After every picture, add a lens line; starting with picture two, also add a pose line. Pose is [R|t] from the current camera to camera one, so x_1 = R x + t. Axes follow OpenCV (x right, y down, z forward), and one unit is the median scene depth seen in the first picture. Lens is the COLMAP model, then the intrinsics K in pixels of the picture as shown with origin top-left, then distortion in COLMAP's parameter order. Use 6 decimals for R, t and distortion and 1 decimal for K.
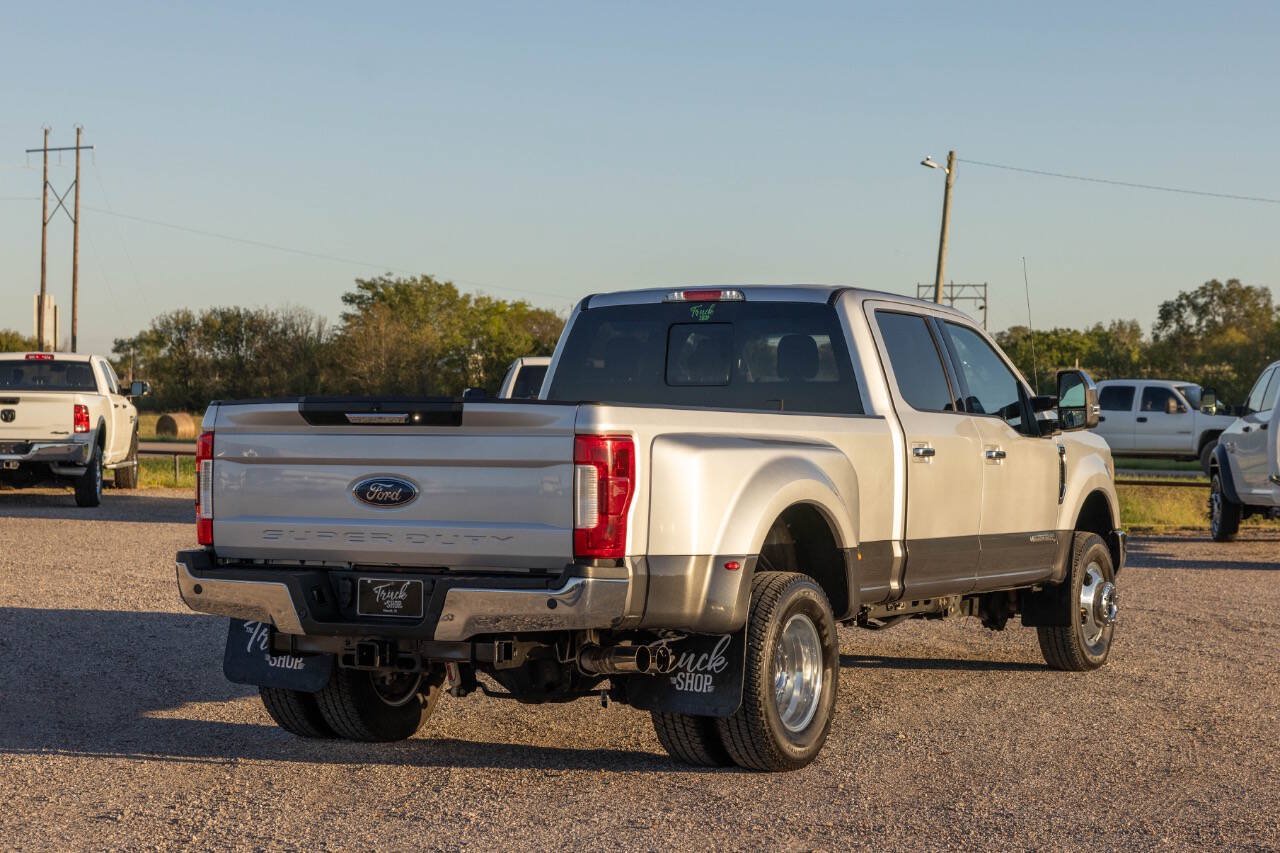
lens RADIAL K [[3108.4, 0, 640.0], [0, 3108.4, 426.5], [0, 0, 1]] dist [-0.084147, 0.003204]
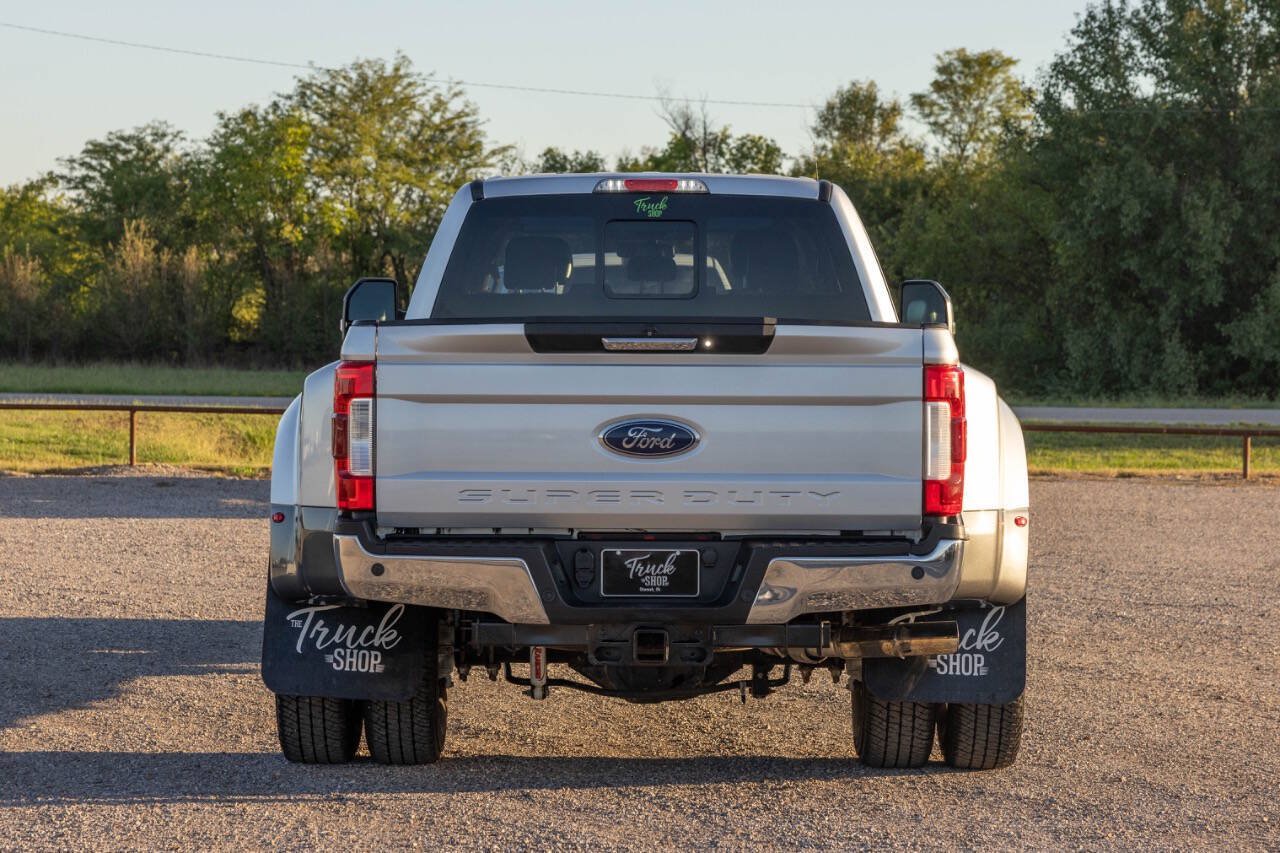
lens RADIAL K [[3633.3, 0, 640.0], [0, 3633.3, 426.5], [0, 0, 1]] dist [0.127840, 0.080959]
pose [[0.885572, -0.013093, 0.464318, -0.487247], [-0.000766, 0.999560, 0.029648, -0.008572], [-0.464502, -0.026612, 0.885172, 0.183090]]
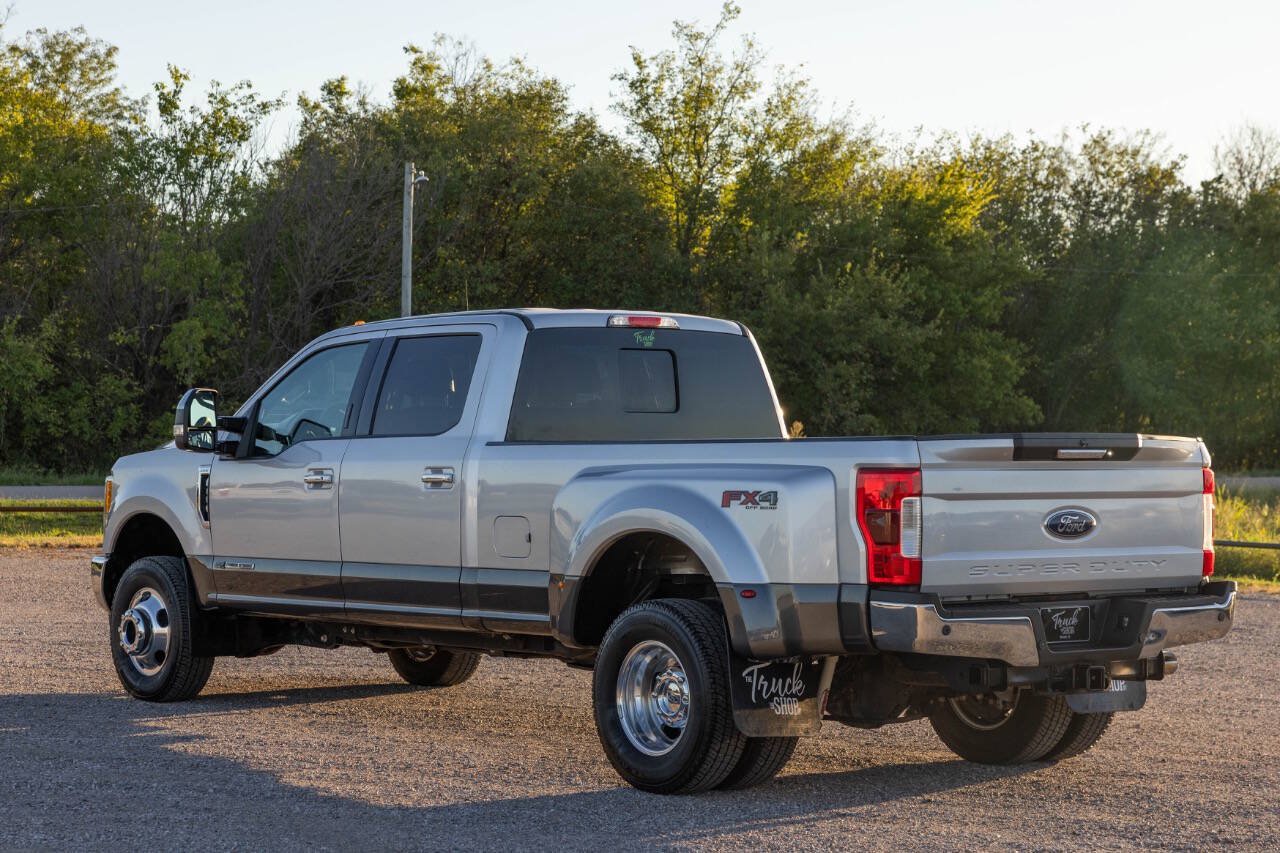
lens RADIAL K [[3108.4, 0, 640.0], [0, 3108.4, 426.5], [0, 0, 1]] dist [-0.084147, 0.003204]
pose [[0.383801, -0.003450, 0.923409, -1.056421], [-0.007032, 0.999953, 0.006658, -0.016870], [-0.923389, -0.009049, 0.383759, 0.701875]]
